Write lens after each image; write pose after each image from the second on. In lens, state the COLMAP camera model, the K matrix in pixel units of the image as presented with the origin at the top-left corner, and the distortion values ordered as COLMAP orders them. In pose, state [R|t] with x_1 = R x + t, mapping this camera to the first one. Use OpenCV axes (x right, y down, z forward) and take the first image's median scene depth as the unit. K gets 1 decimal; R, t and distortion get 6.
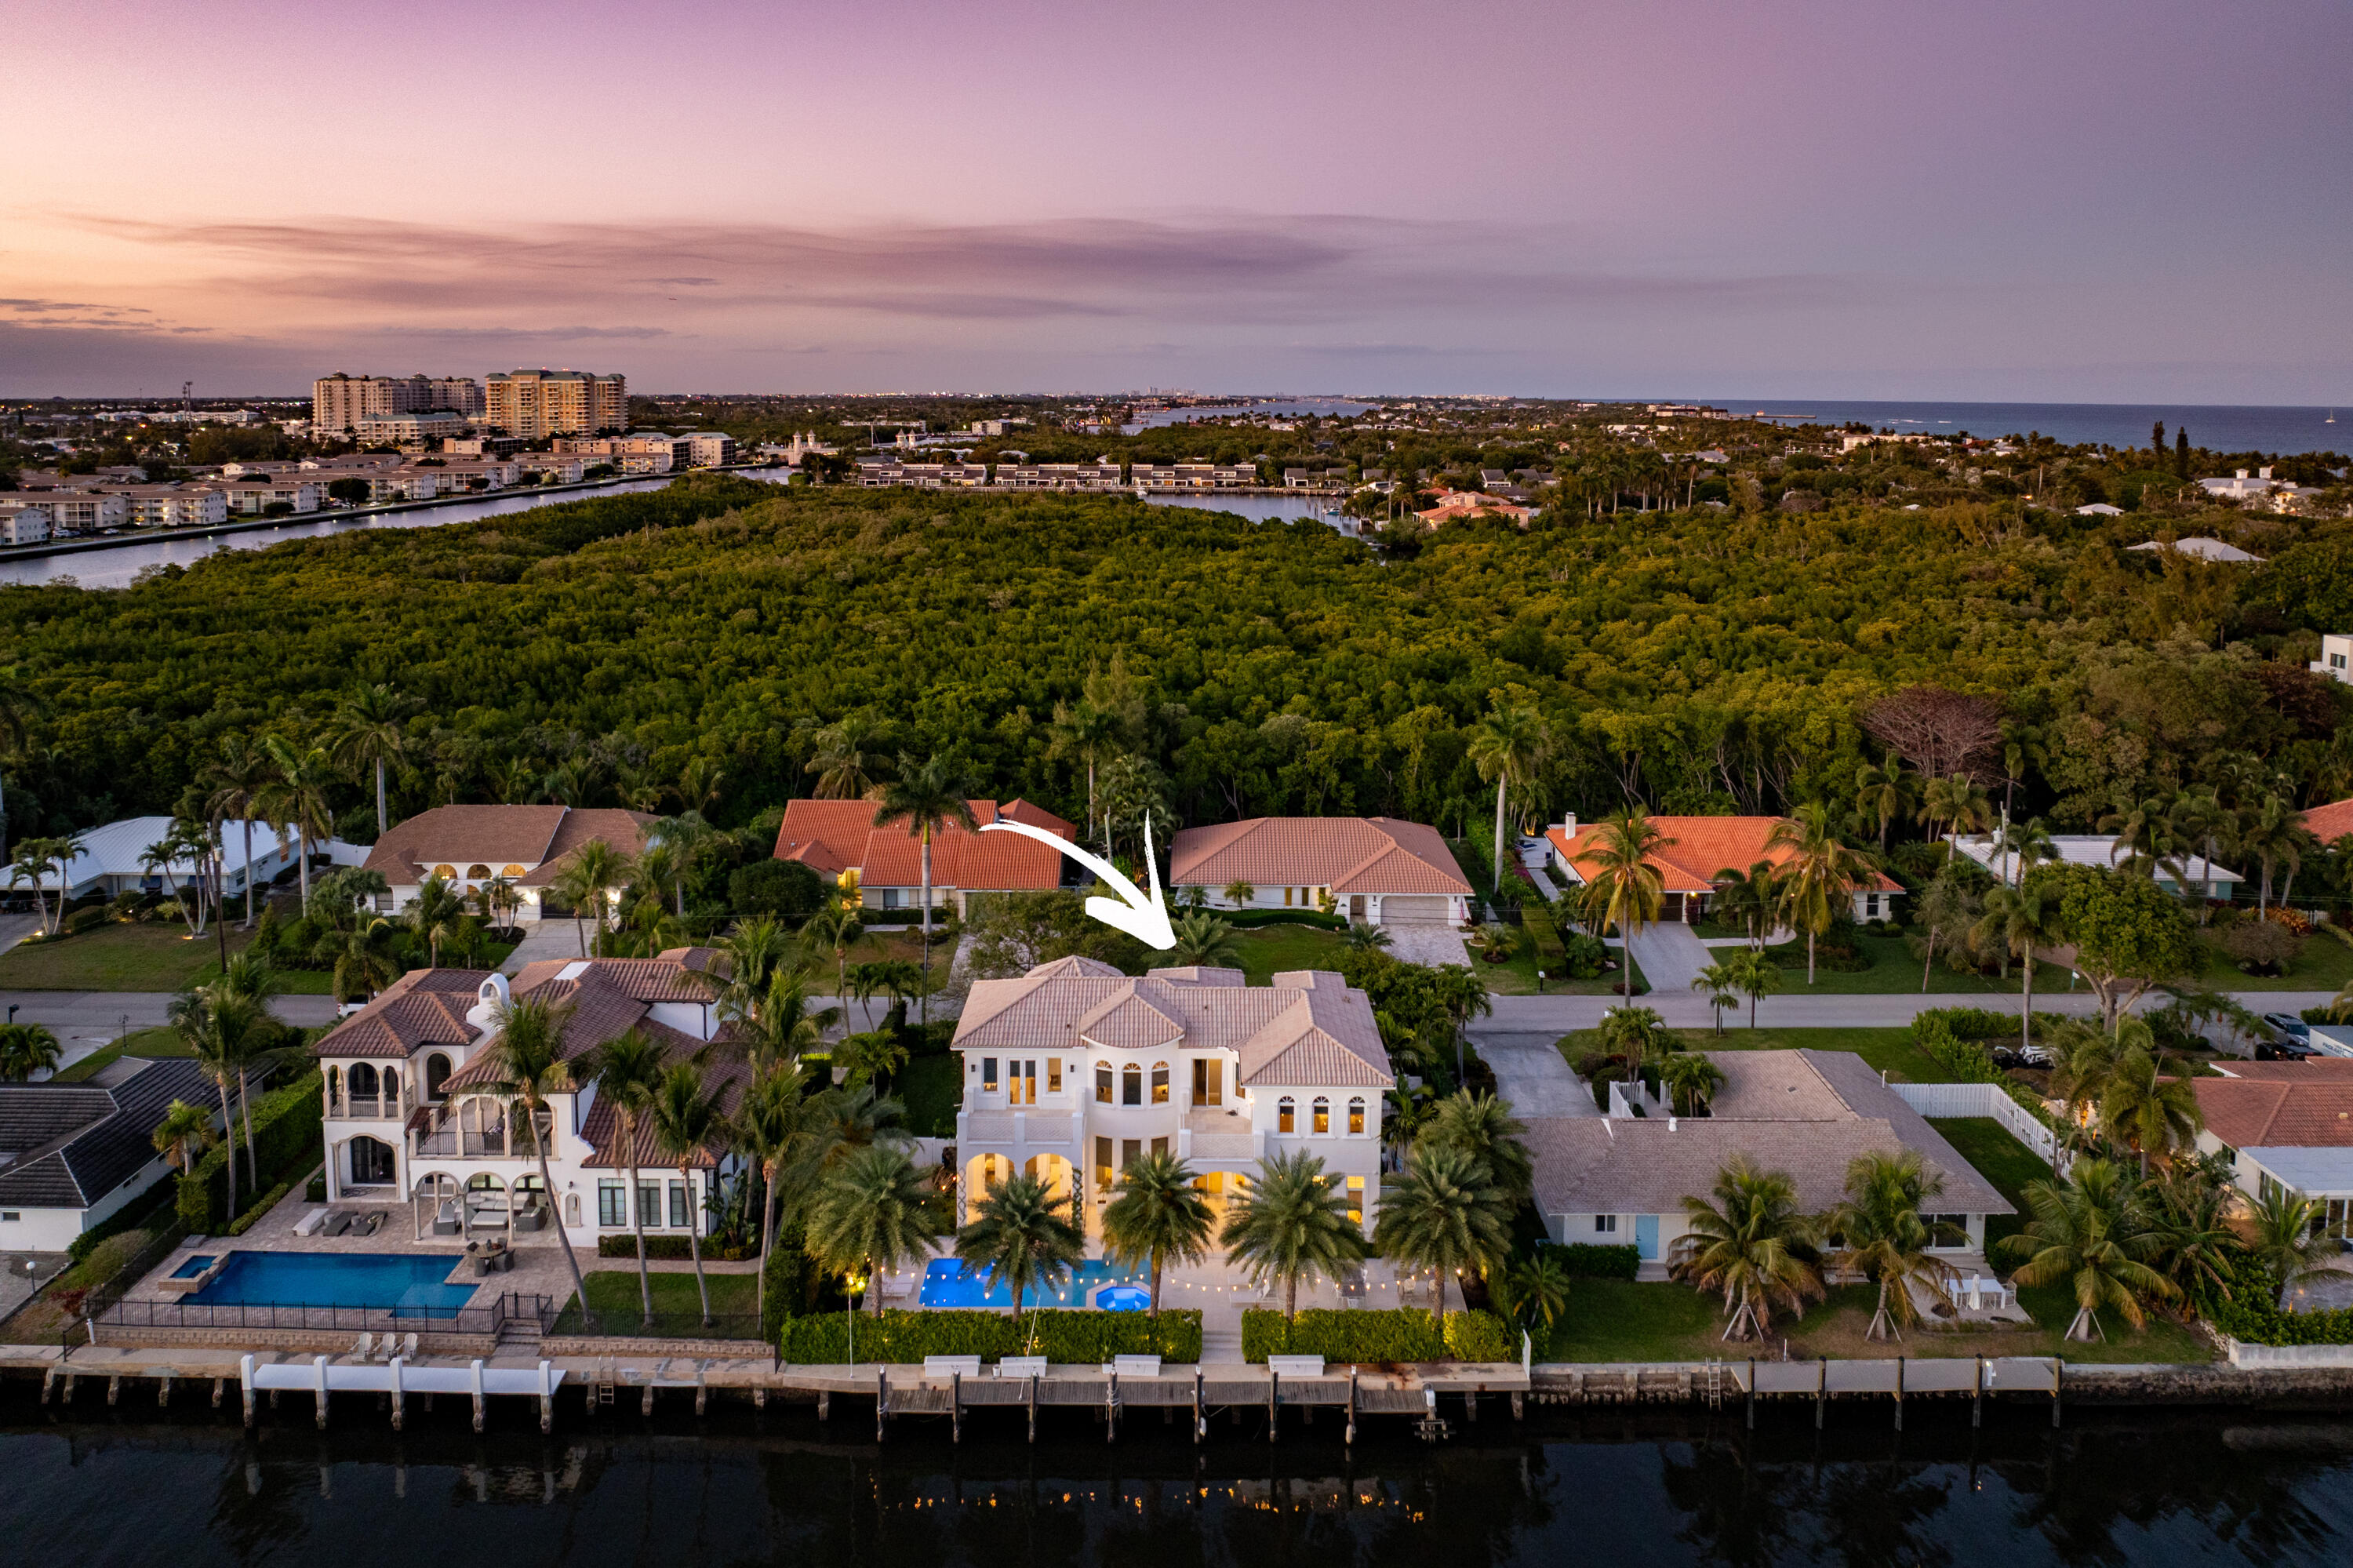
lens RADIAL K [[1725.9, 0, 1174.7], [0, 1725.9, 770.2], [0, 0, 1]] dist [-0.012747, -0.004650]
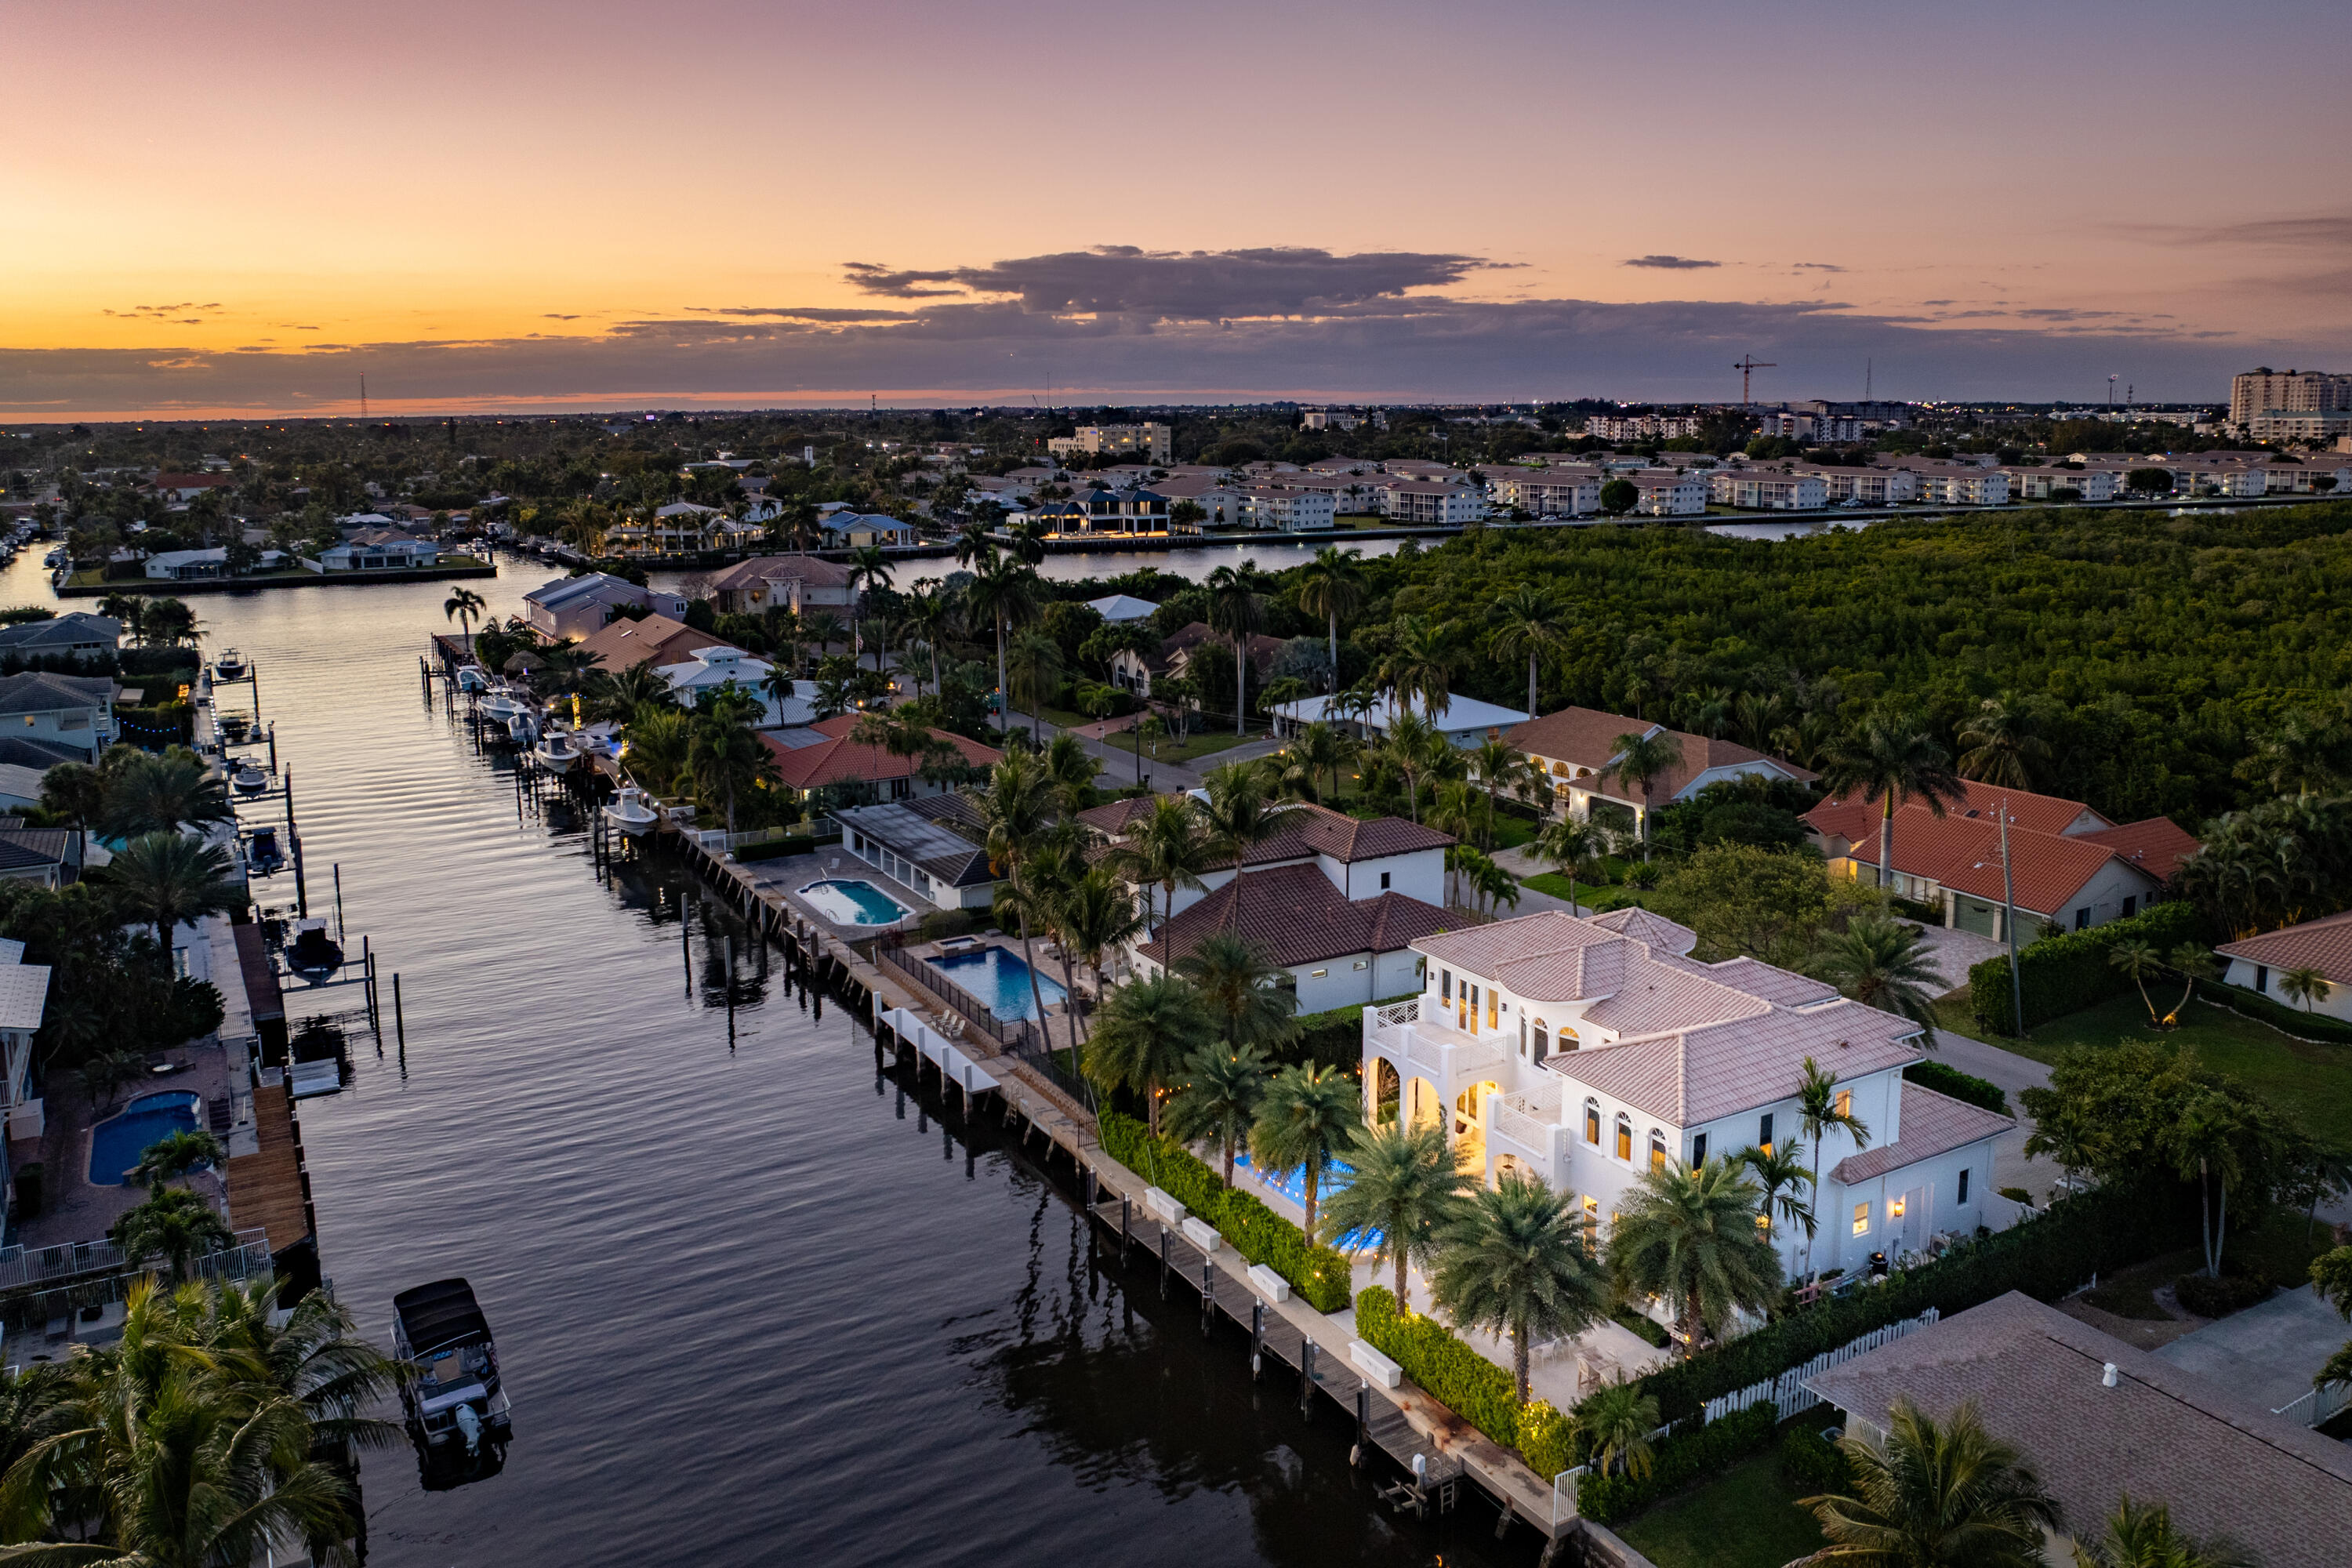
lens RADIAL K [[1725.1, 0, 1167.2], [0, 1725.1, 783.4], [0, 0, 1]] dist [-0.012747, -0.004650]
pose [[0.511602, 0.186958, -0.838636, 0.564393], [-0.182265, 0.977442, 0.106713, -0.002761], [0.839668, 0.098259, 0.534137, 0.365704]]
